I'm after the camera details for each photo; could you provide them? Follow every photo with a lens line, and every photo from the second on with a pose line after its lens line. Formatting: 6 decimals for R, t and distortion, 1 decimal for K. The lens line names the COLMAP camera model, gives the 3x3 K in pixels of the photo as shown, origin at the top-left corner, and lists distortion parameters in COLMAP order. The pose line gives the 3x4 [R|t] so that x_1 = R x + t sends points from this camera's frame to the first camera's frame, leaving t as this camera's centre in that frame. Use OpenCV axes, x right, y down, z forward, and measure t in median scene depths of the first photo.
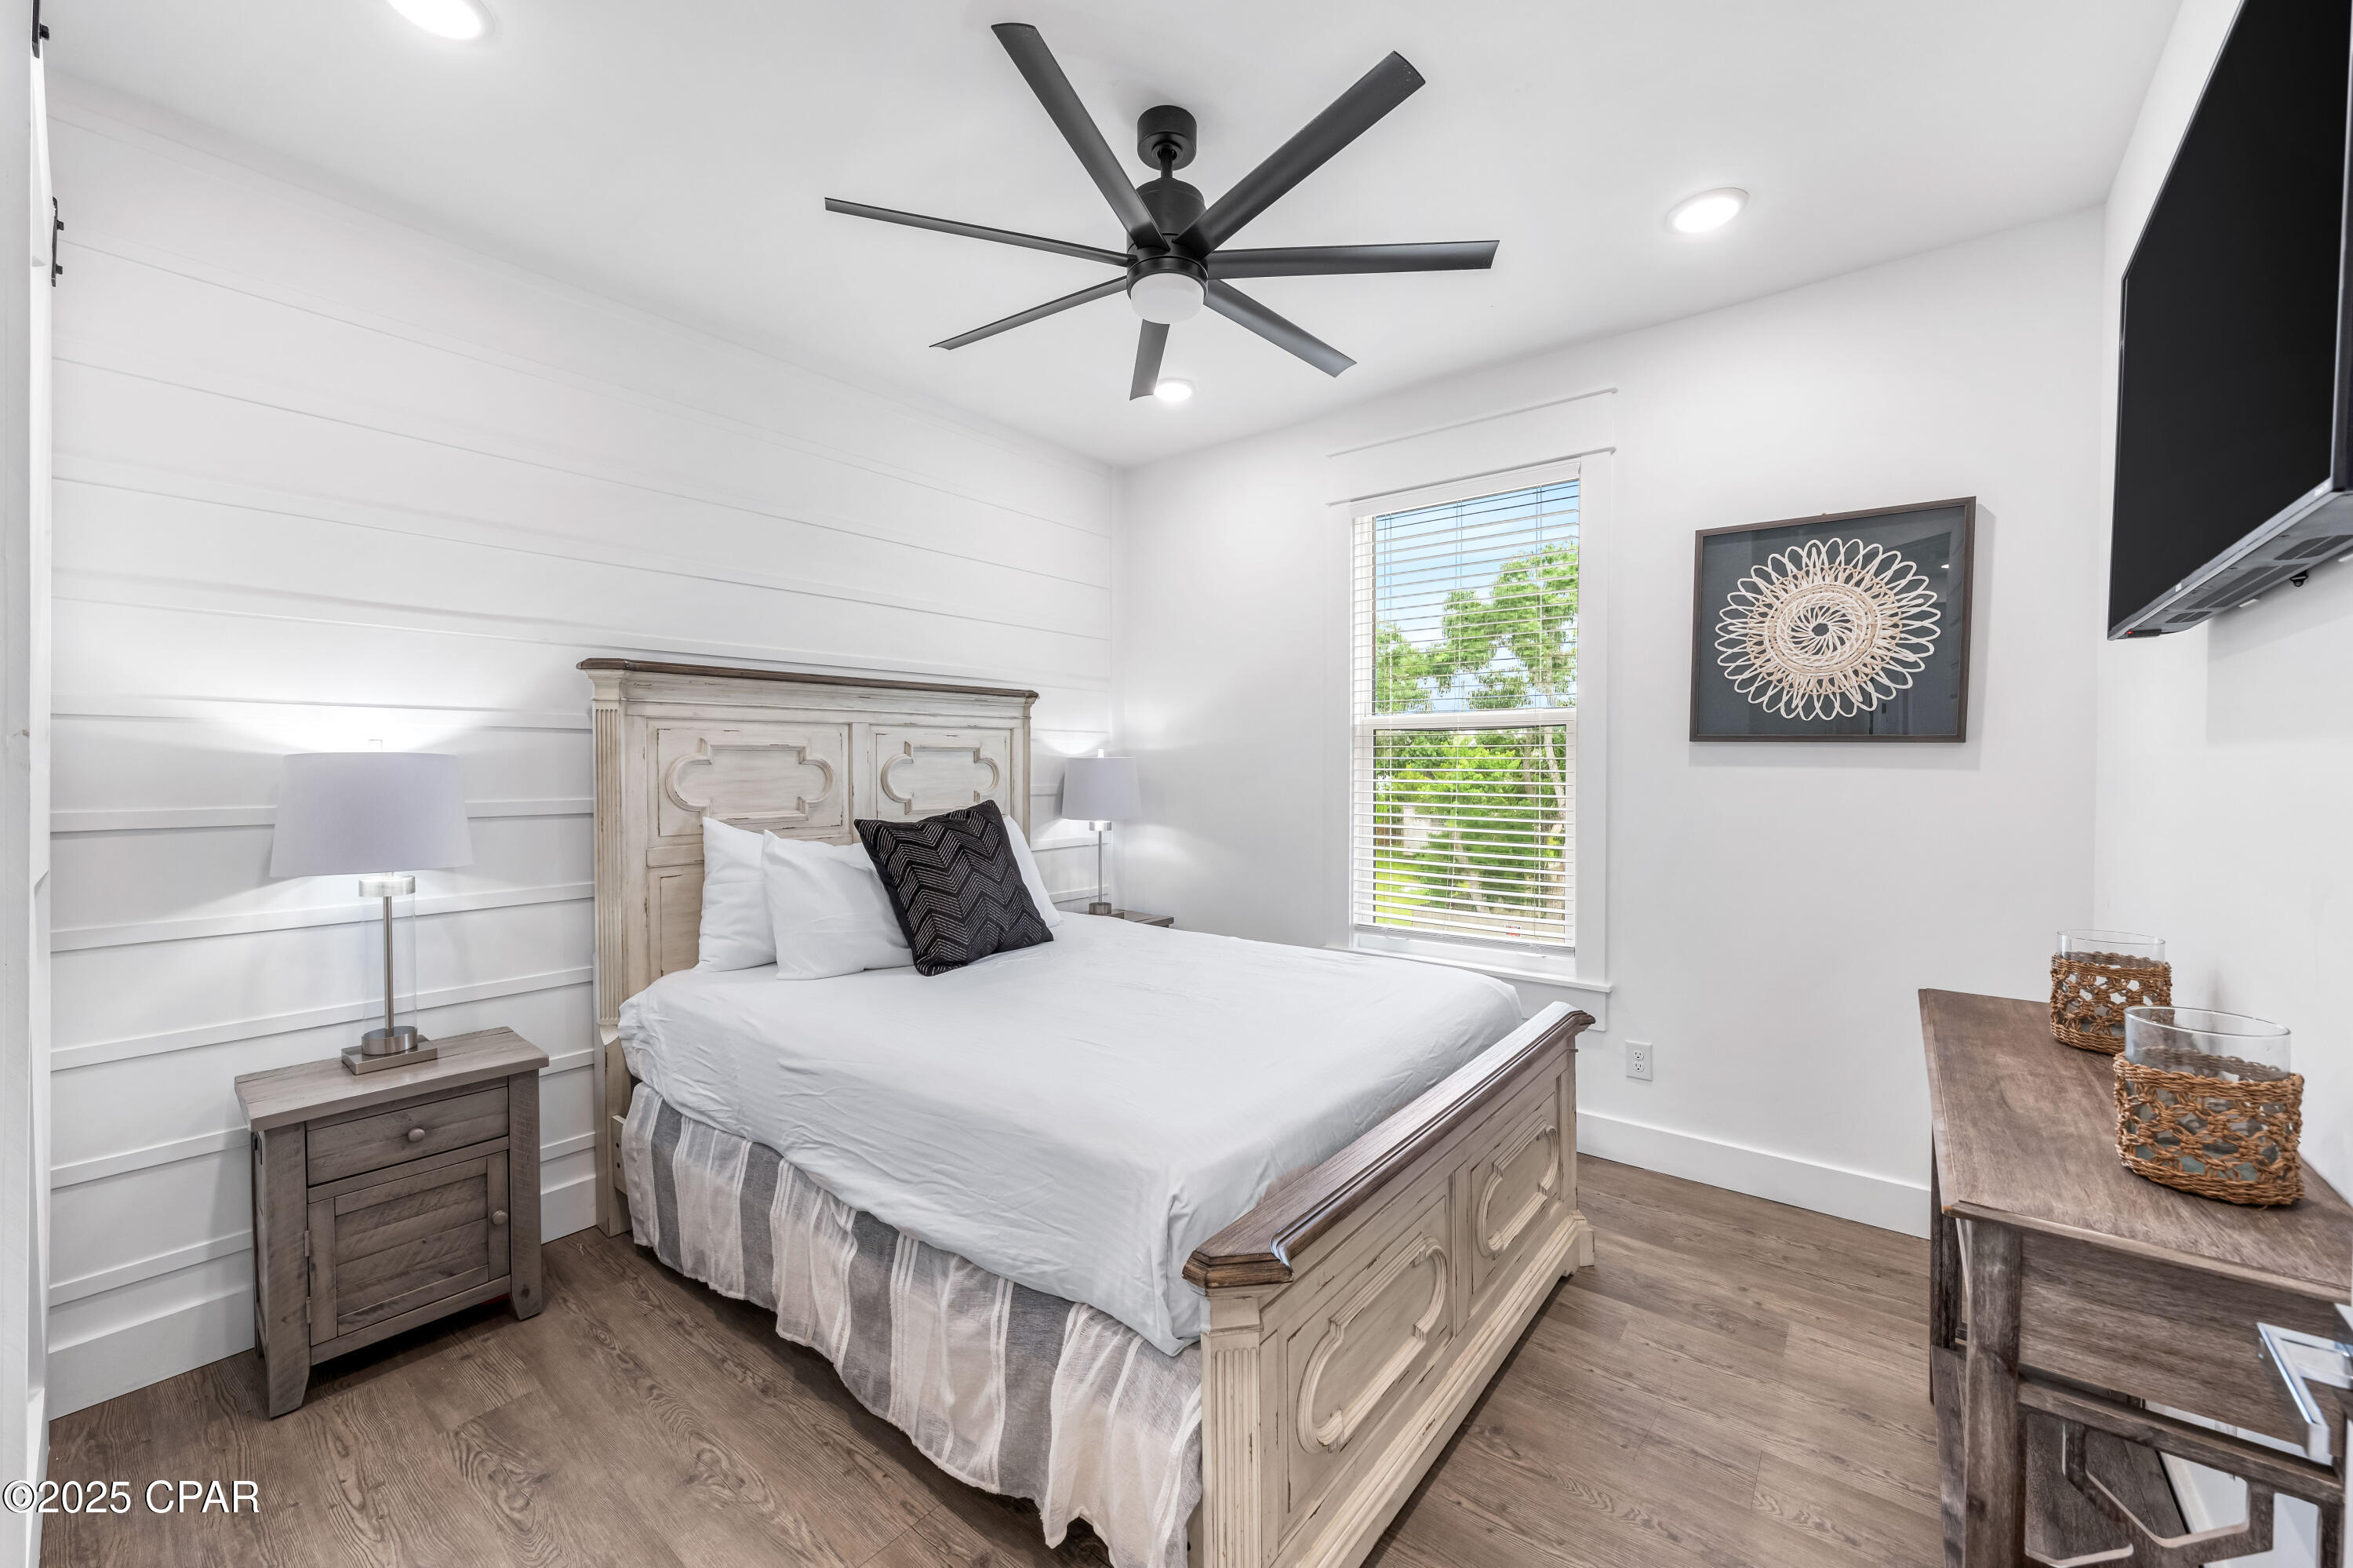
lens RADIAL K [[914.5, 0, 1164.9], [0, 914.5, 783.2], [0, 0, 1]] dist [0.000248, 0.000074]
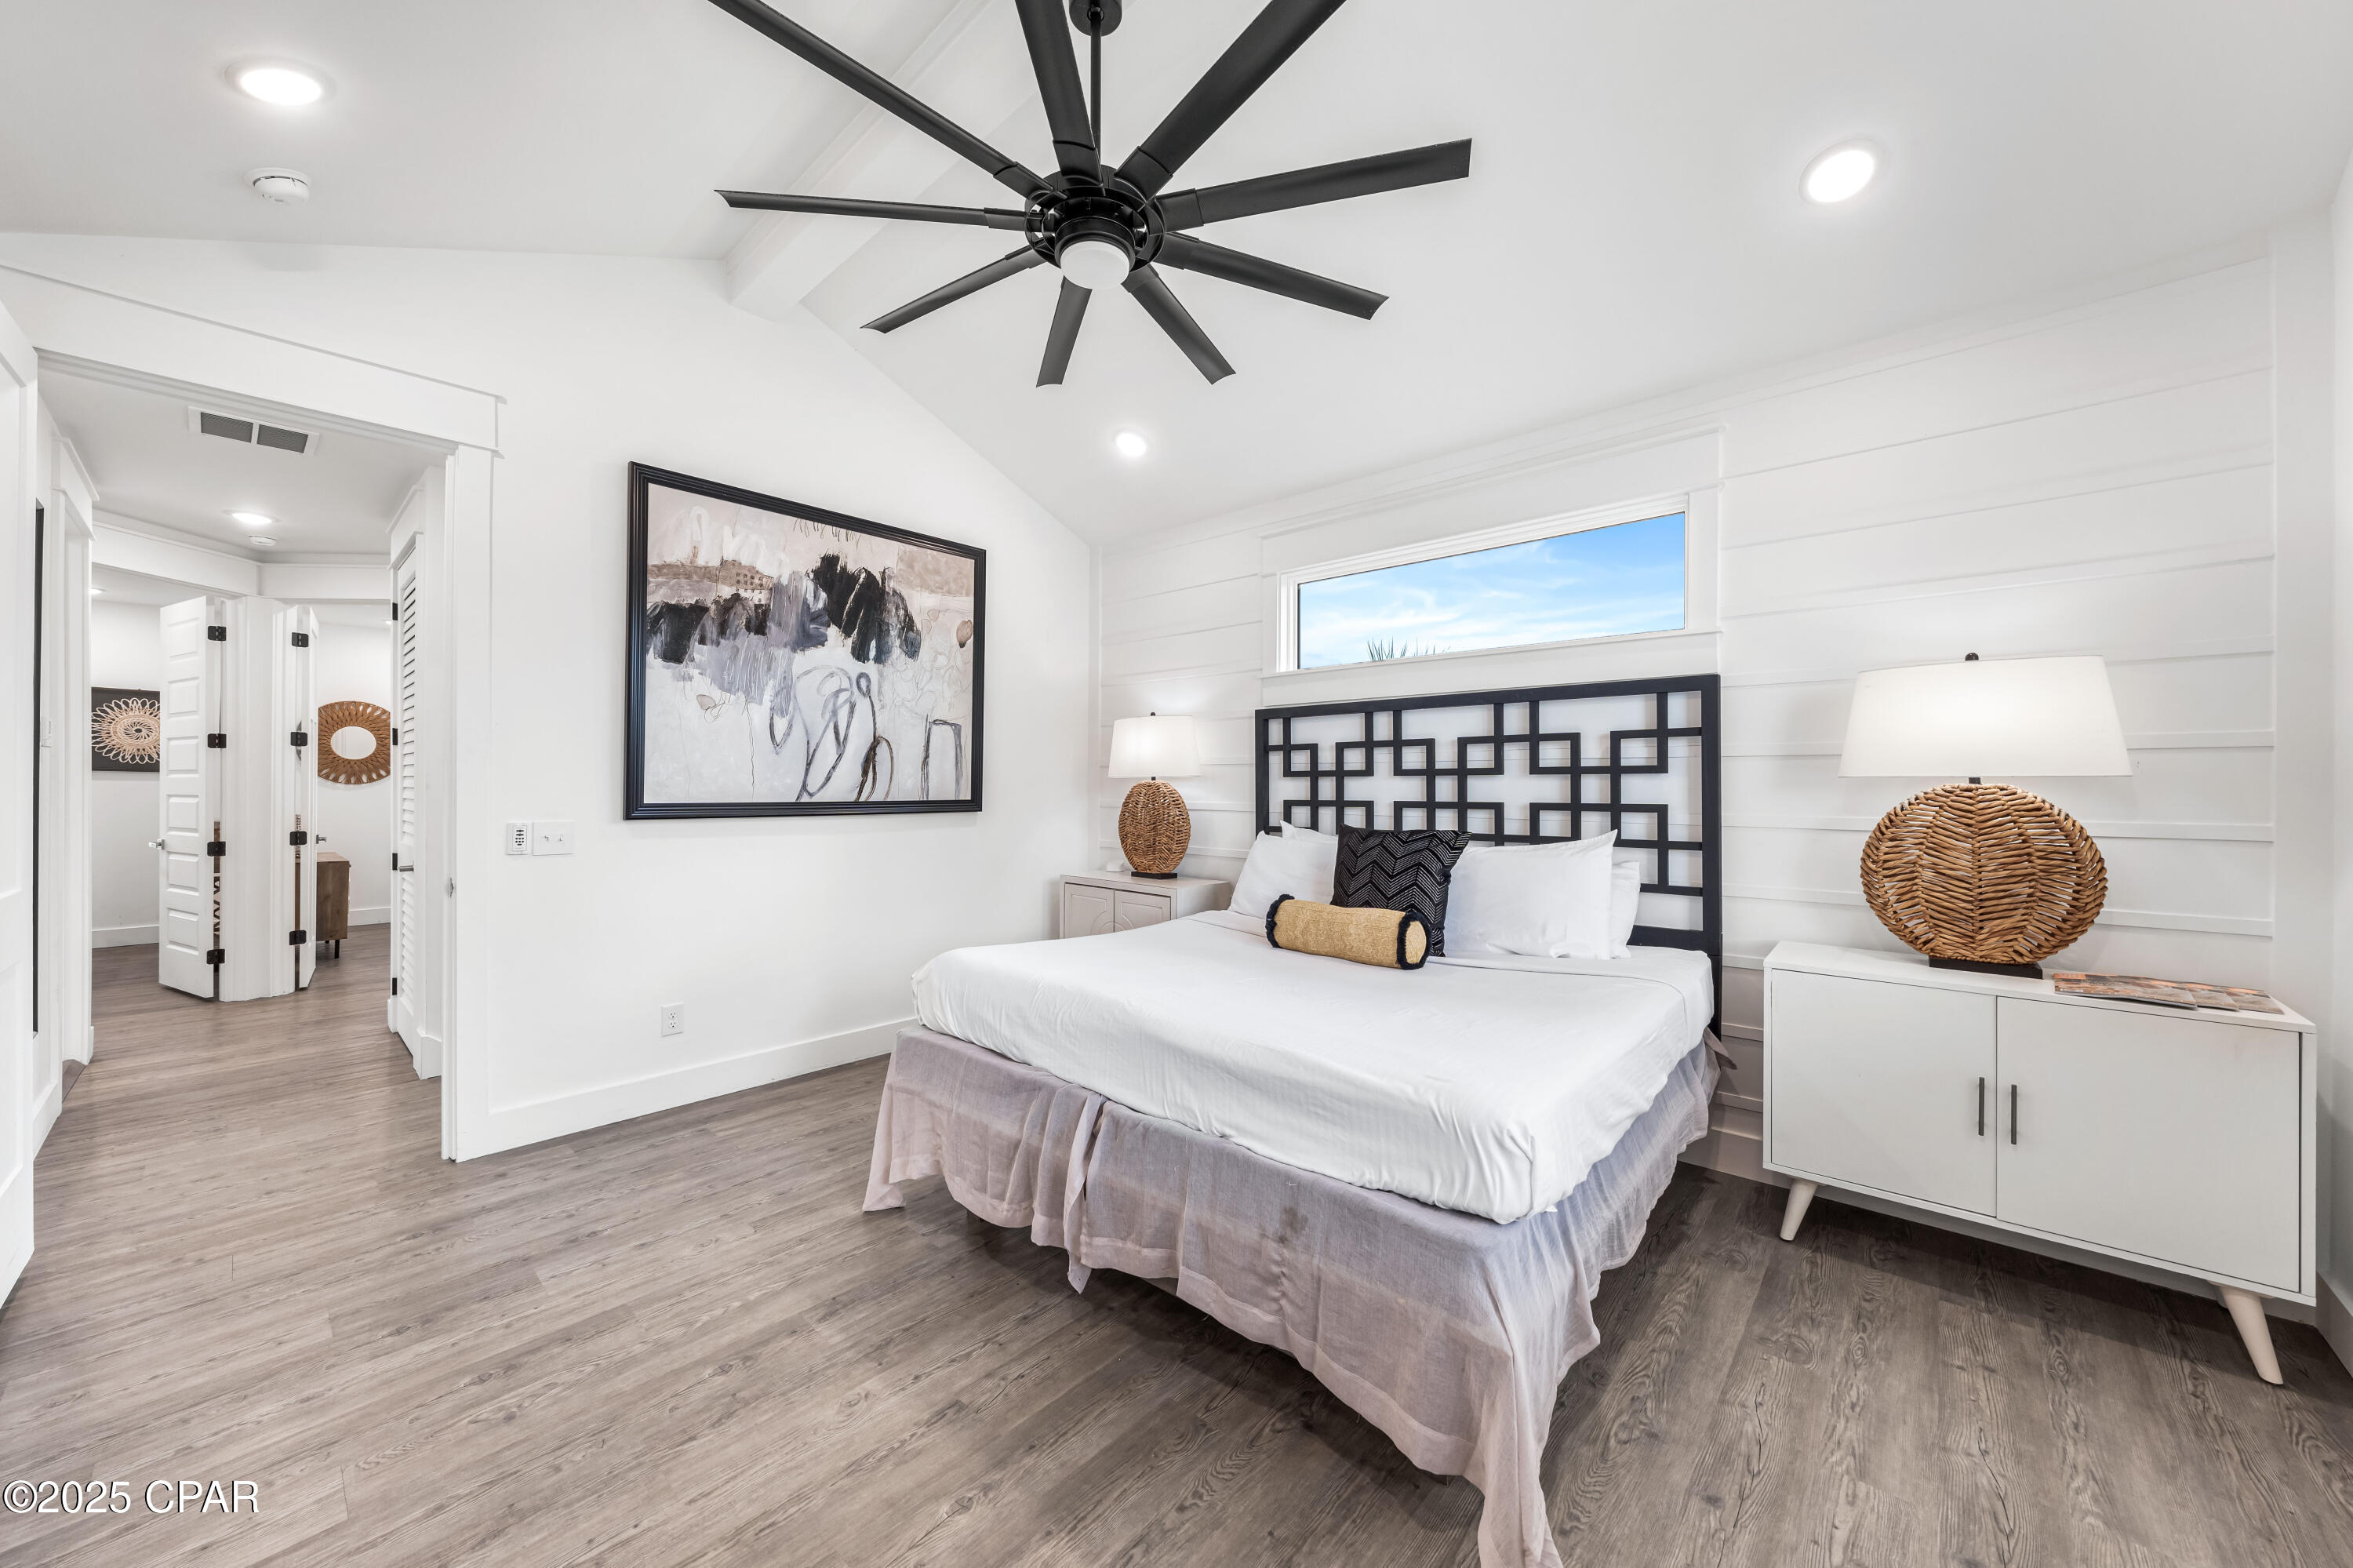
lens RADIAL K [[842.3, 0, 1200.5], [0, 842.3, 774.4], [0, 0, 1]] dist [-0.001871, -0.000094]
pose [[0.048498, 0.005889, 0.998806, -1.635981], [0.022029, 0.999733, -0.006964, 0.050343], [-0.998580, 0.022340, 0.048356, -2.290139]]
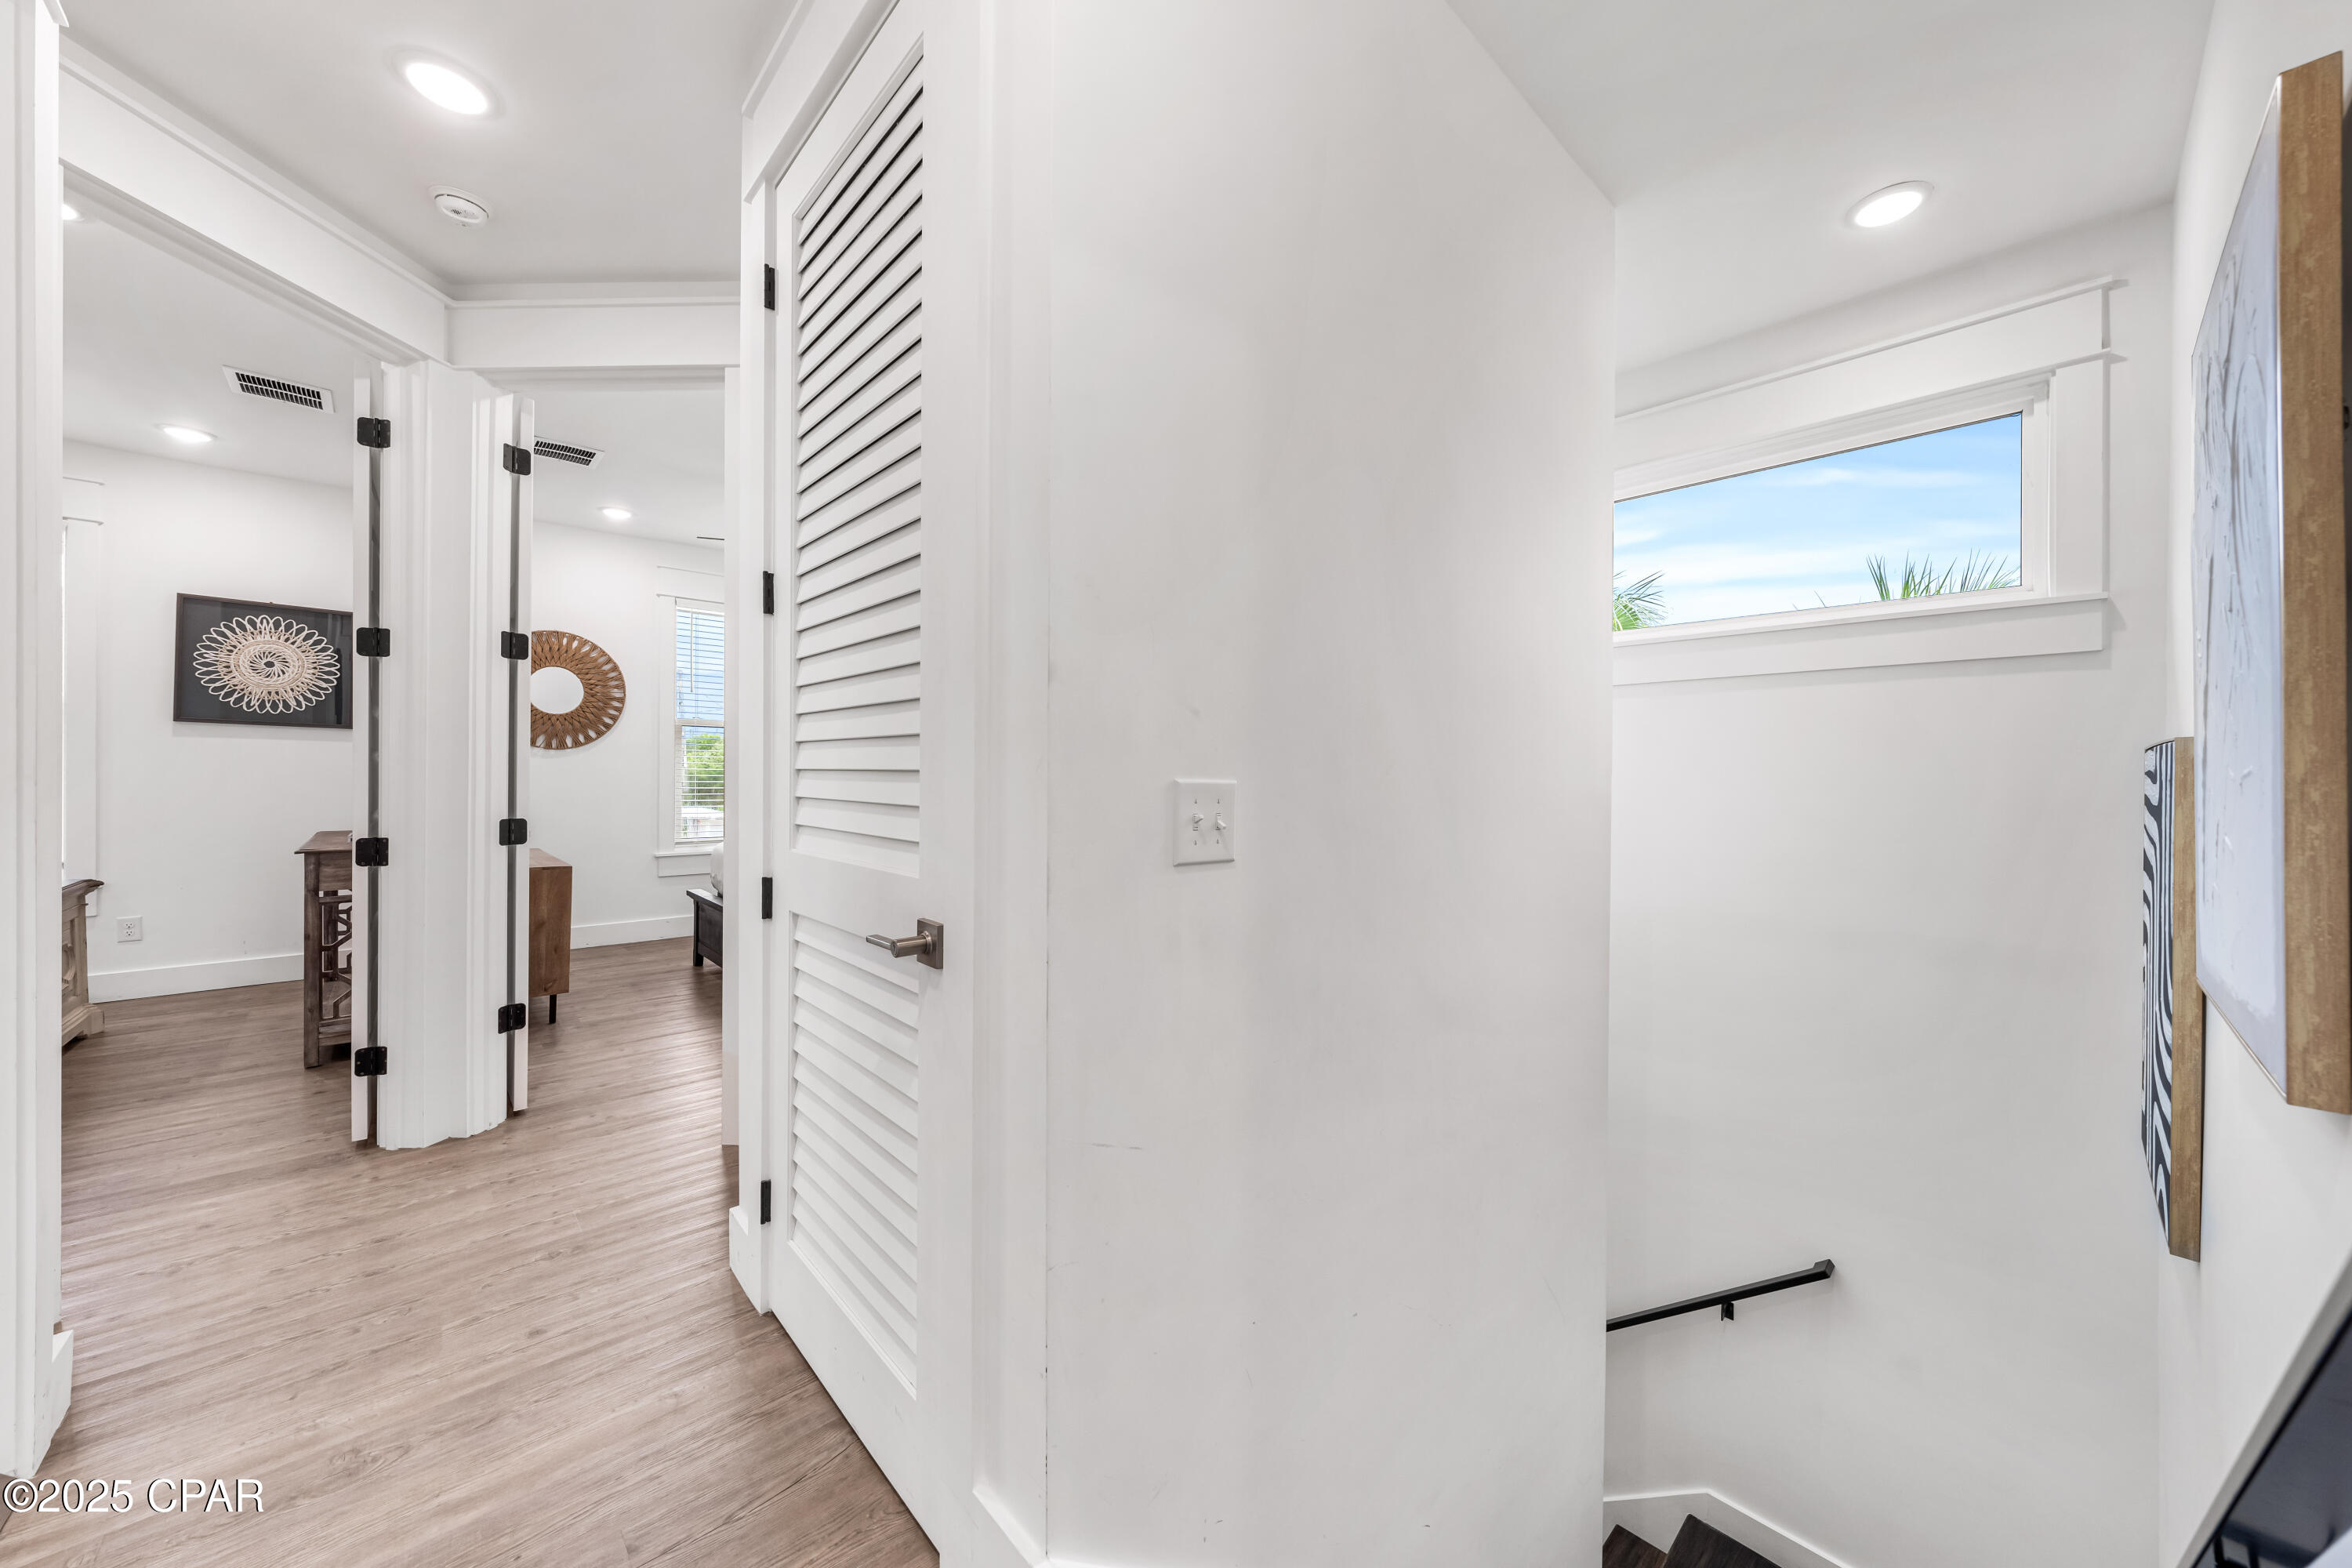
lens RADIAL K [[841.9, 0, 1200.0], [0, 841.9, 774.4], [0, 0, 1]] dist [-0.001871, -0.000094]
pose [[0.137935, -0.000324, 0.990441, -0.700394], [0.013175, 0.999912, -0.001508, 0.081036], [-0.990354, 0.013257, 0.137927, -1.086762]]
